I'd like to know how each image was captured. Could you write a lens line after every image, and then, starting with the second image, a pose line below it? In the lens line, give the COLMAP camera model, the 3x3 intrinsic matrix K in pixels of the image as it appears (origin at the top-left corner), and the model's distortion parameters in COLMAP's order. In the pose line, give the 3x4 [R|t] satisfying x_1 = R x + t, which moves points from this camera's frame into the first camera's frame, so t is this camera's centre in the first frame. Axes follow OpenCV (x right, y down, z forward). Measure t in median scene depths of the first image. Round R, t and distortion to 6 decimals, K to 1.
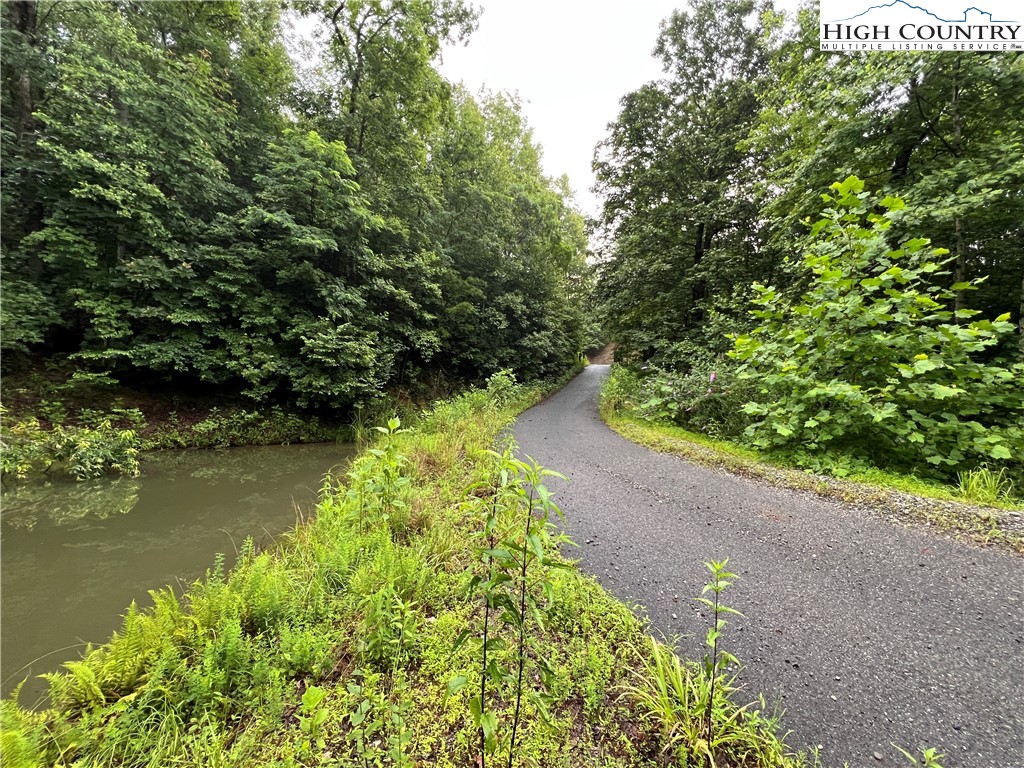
lens RADIAL K [[413.0, 0, 505.8], [0, 413.0, 385.1], [0, 0, 1]] dist [-0.002840, 0.000654]
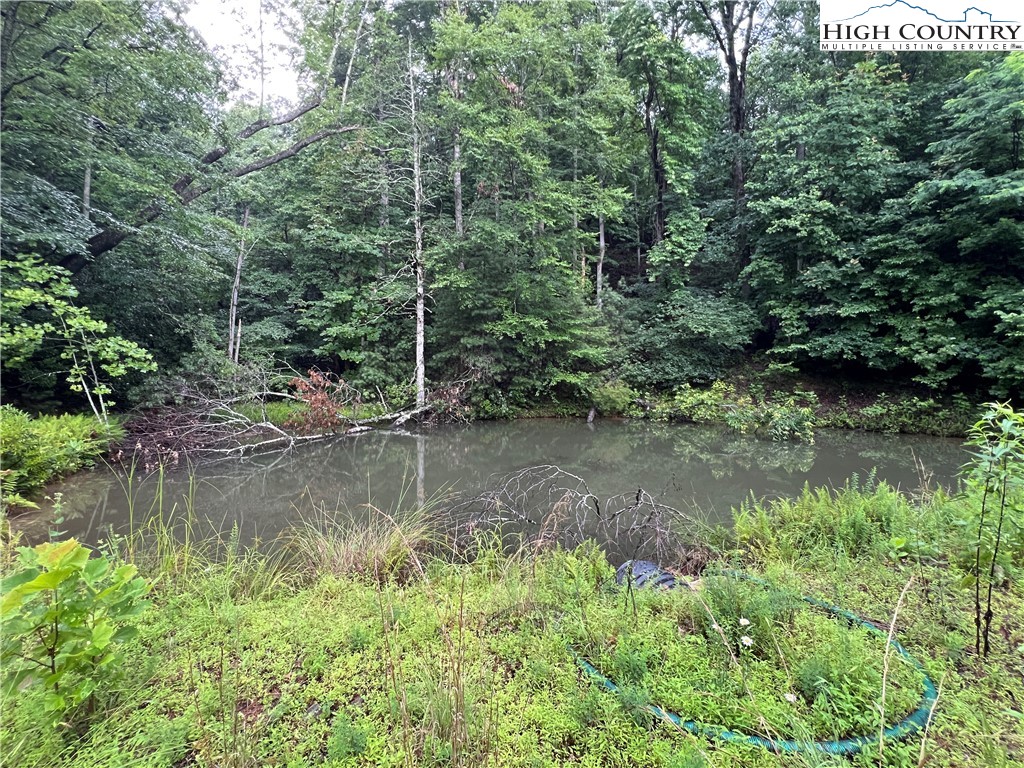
lens RADIAL K [[413.0, 0, 505.9], [0, 413.0, 379.4], [0, 0, 1]] dist [-0.002840, 0.000654]
pose [[0.198274, 0.005393, -0.980132, 0.112311], [0.012061, 0.999896, 0.007942, 0.000322], [0.980072, -0.013396, 0.198188, -0.121185]]
